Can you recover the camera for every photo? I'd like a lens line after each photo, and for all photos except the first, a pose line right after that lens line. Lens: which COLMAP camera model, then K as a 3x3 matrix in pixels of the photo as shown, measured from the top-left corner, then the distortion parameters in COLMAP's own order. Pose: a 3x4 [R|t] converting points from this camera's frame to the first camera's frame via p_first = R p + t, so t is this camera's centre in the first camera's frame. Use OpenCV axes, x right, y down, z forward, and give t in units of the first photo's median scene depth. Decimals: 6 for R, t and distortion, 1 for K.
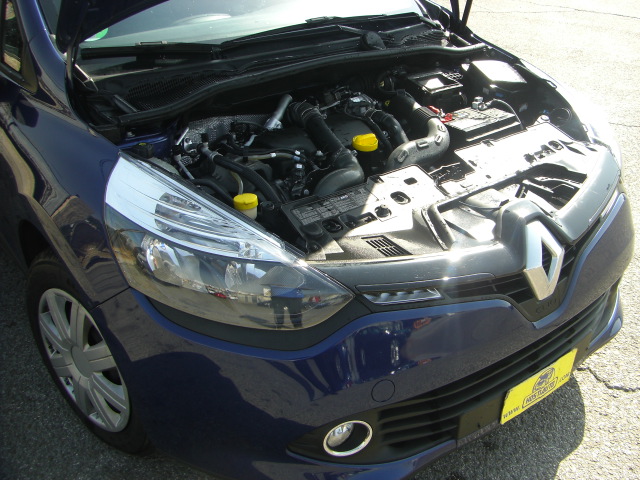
lens RADIAL K [[718.2, 0, 348.0], [0, 718.2, 232.0], [0, 0, 1]] dist [-0.125178, 0.000000]
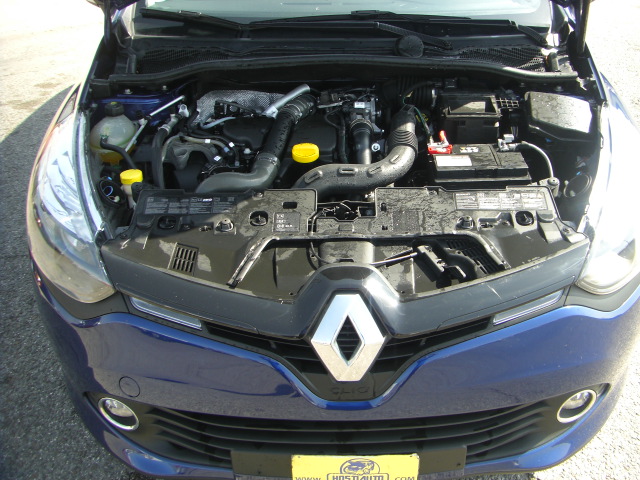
lens RADIAL K [[718.2, 0, 349.9], [0, 718.2, 220.8], [0, 0, 1]] dist [-0.125178, 0.000000]
pose [[0.784291, 0.314608, -0.534705, 0.629290], [-0.277644, 0.948746, 0.150980, -0.206100], [0.554799, 0.030046, 0.831442, 0.252403]]
